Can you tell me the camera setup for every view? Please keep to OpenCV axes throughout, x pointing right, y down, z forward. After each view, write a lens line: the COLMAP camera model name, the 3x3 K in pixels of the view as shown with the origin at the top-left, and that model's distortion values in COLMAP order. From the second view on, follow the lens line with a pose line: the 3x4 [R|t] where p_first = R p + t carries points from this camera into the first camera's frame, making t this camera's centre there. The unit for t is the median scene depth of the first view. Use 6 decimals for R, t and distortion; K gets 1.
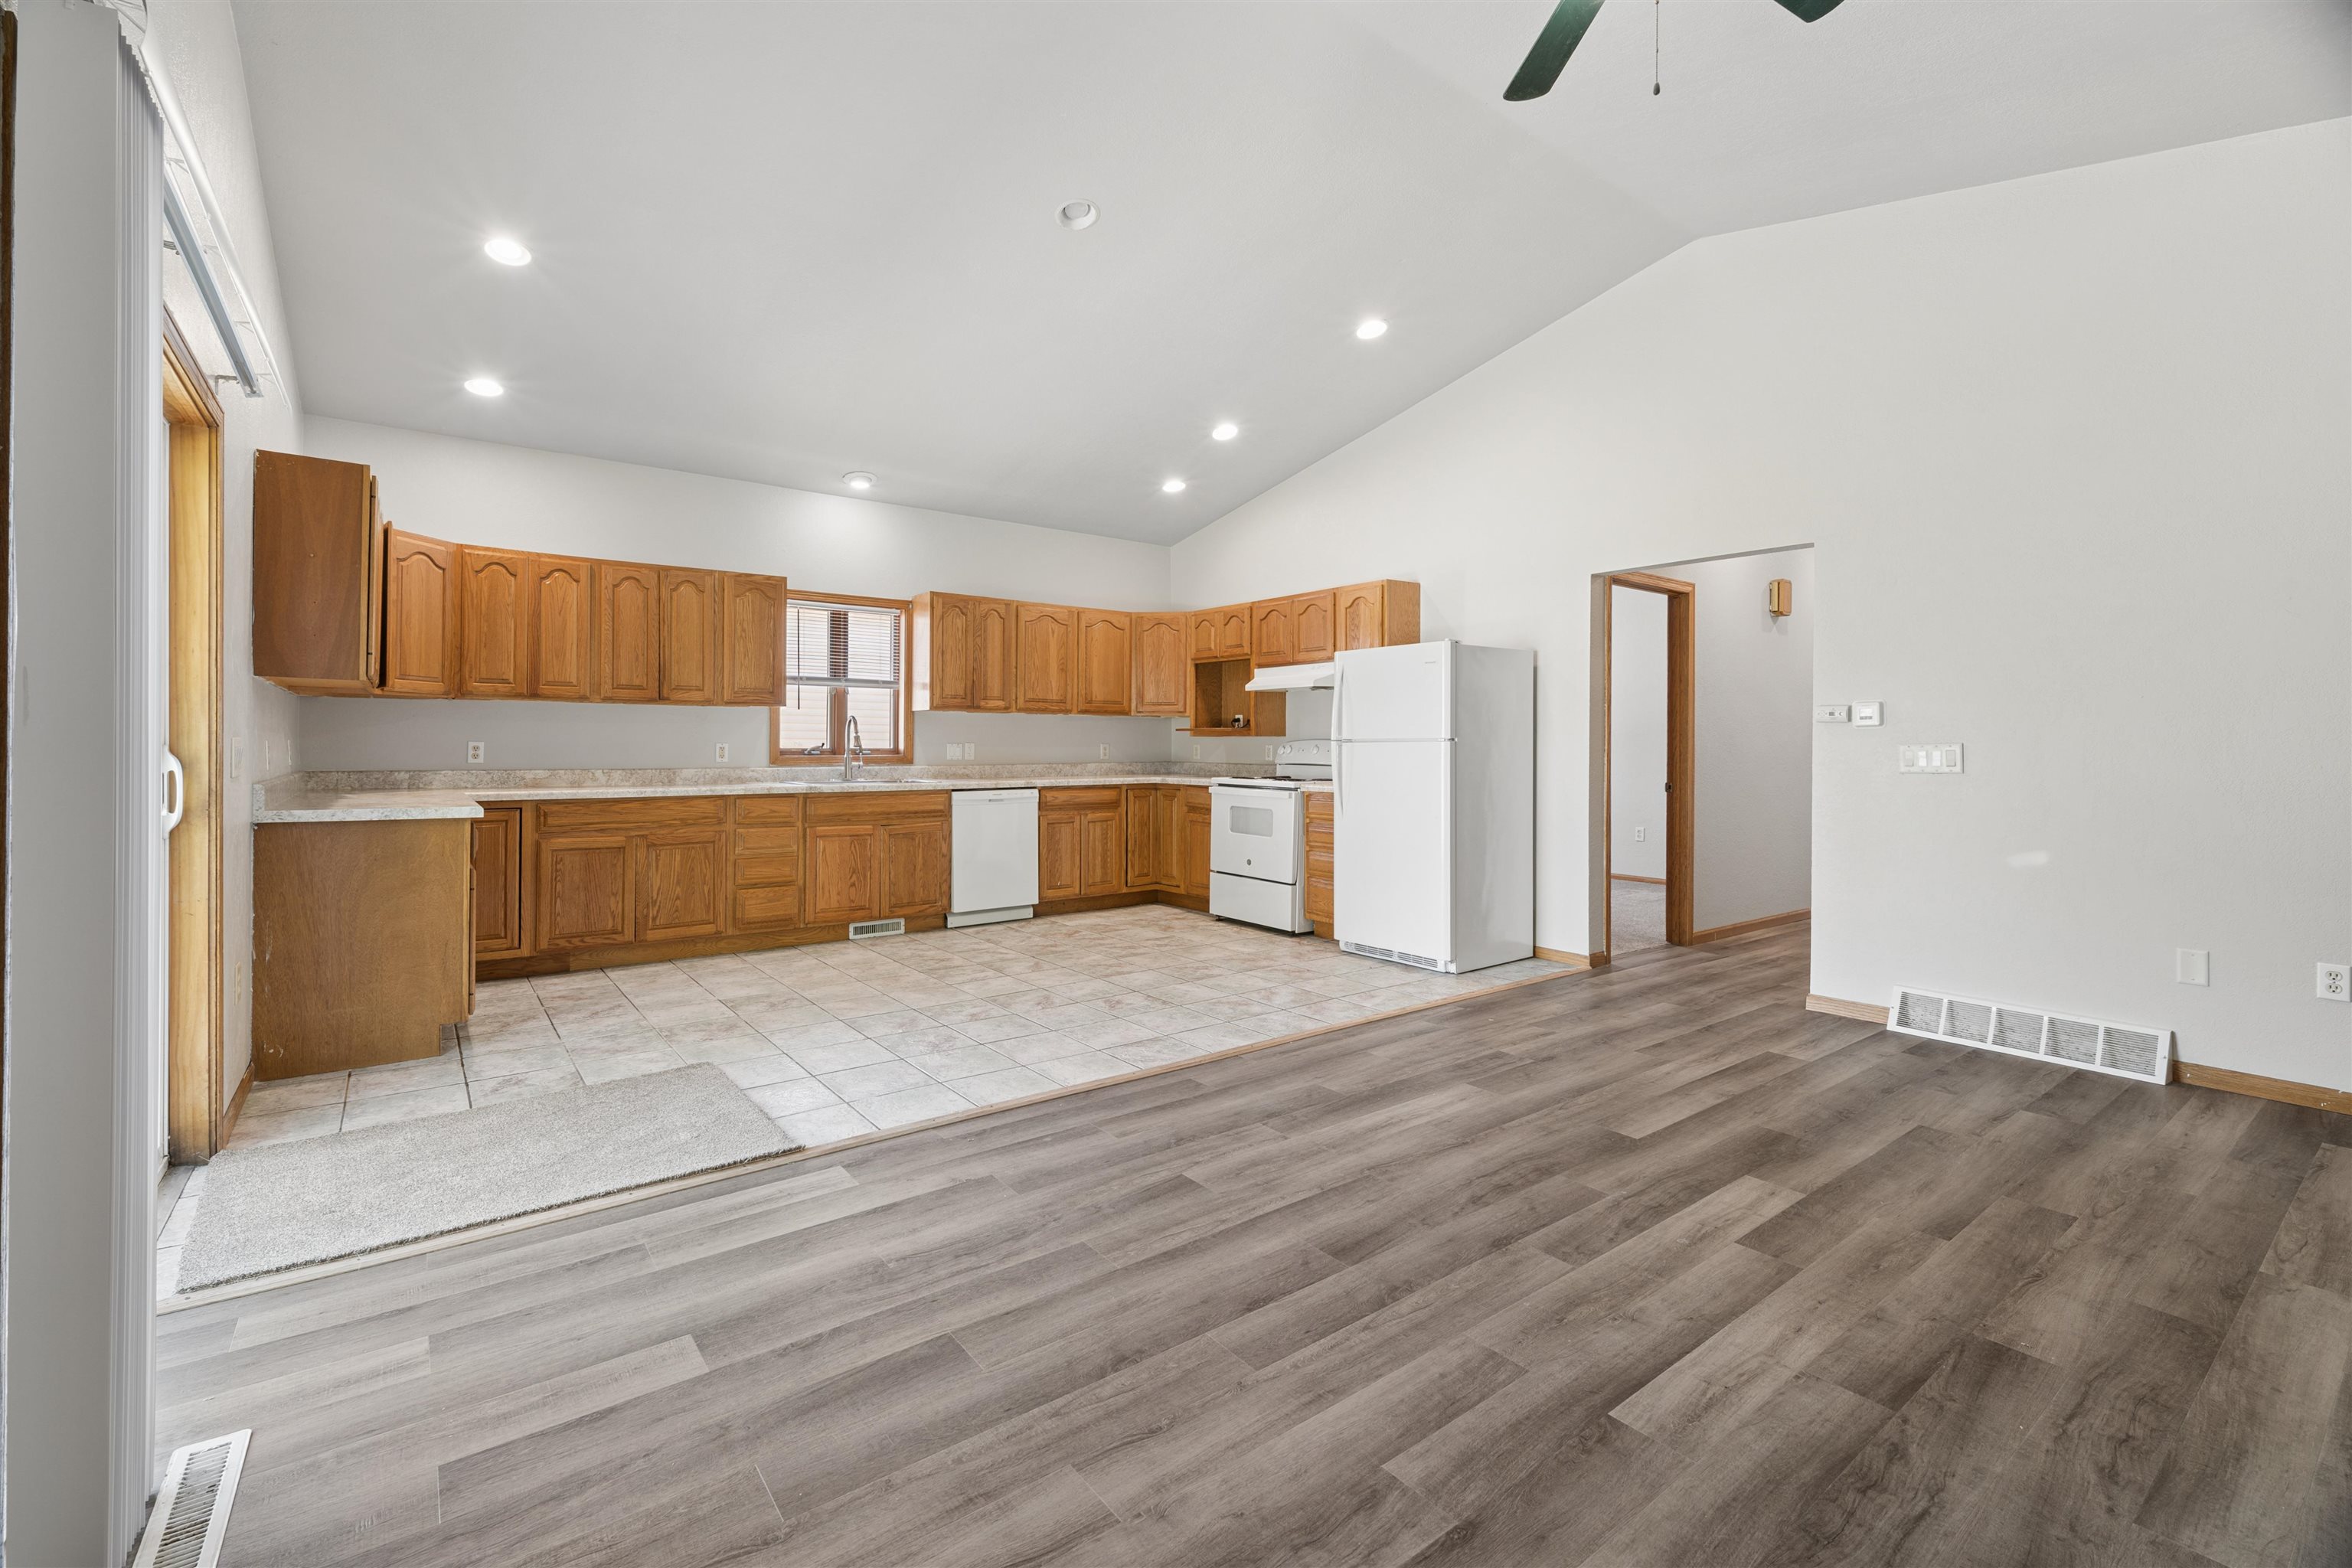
lens RADIAL K [[997.8, 0, 1168.3], [0, 997.8, 797.1], [0, 0, 1]] dist [0.000633, 0.000471]
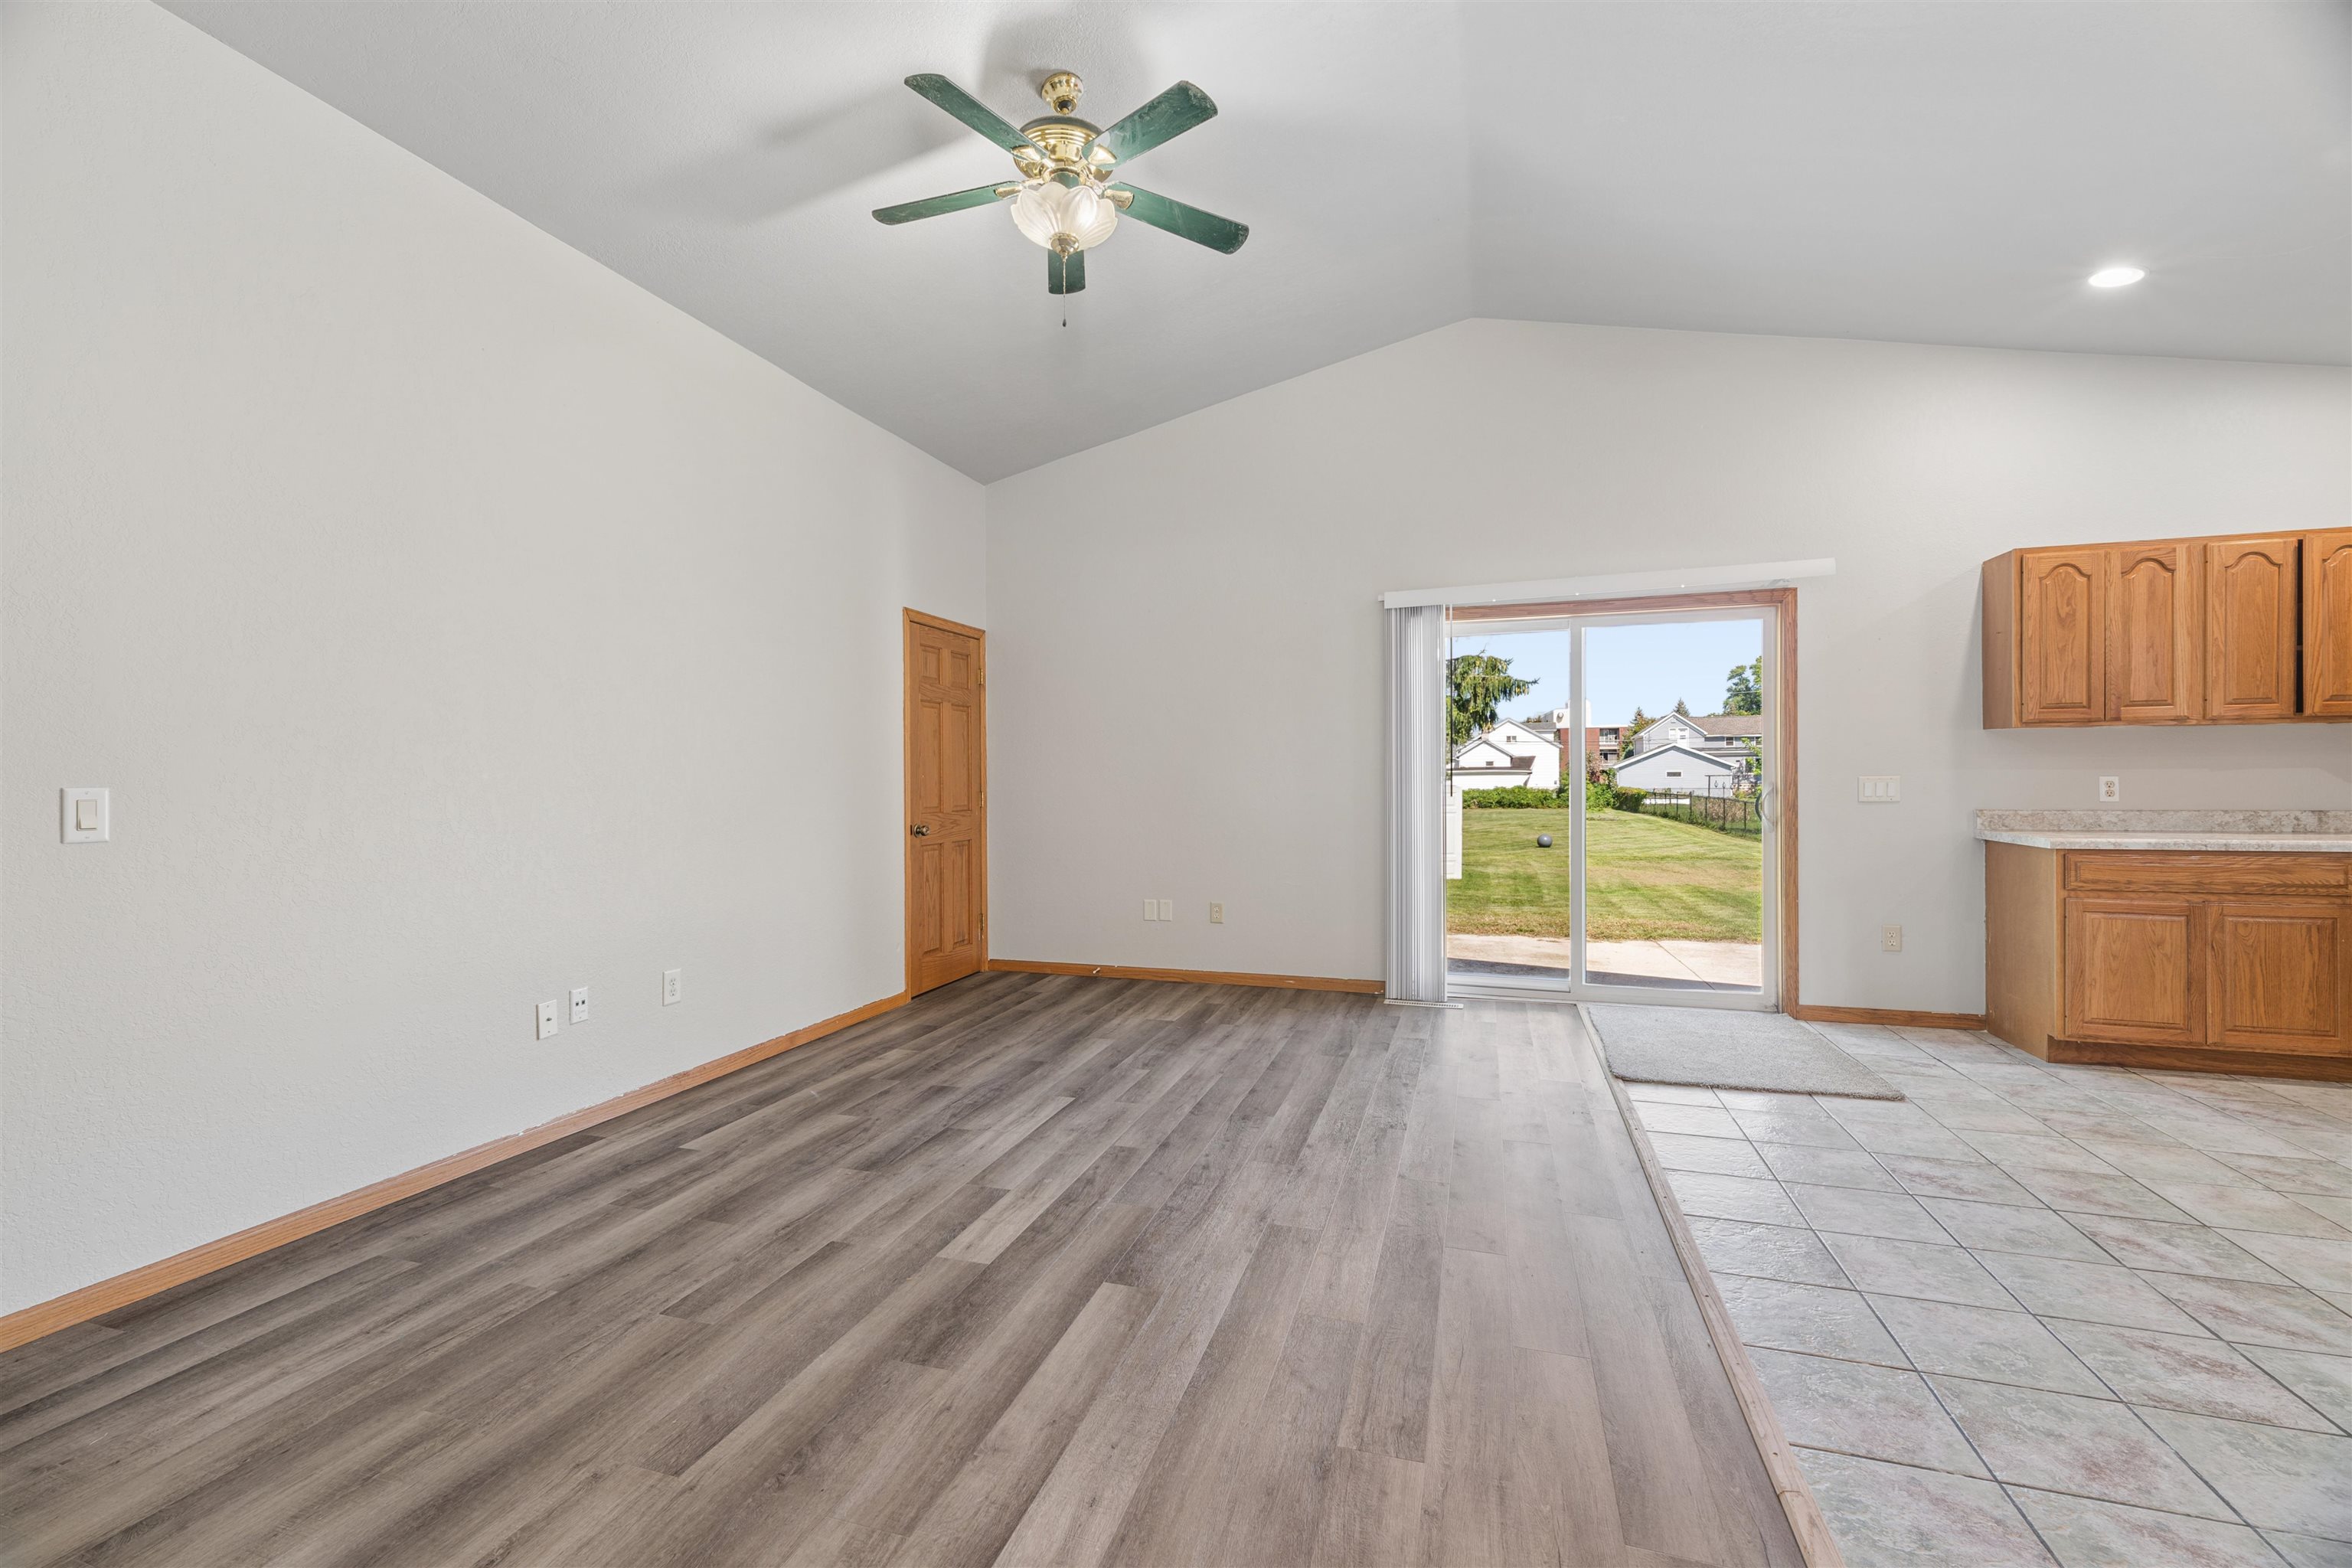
lens RADIAL K [[997.8, 0, 1168.3], [0, 997.8, 797.1], [0, 0, 1]] dist [0.000633, 0.000471]
pose [[-0.817093, 0.010433, -0.576412, 1.149635], [-0.028261, 0.997909, 0.058124, -0.117716], [0.575813, 0.063782, -0.815089, 2.152919]]
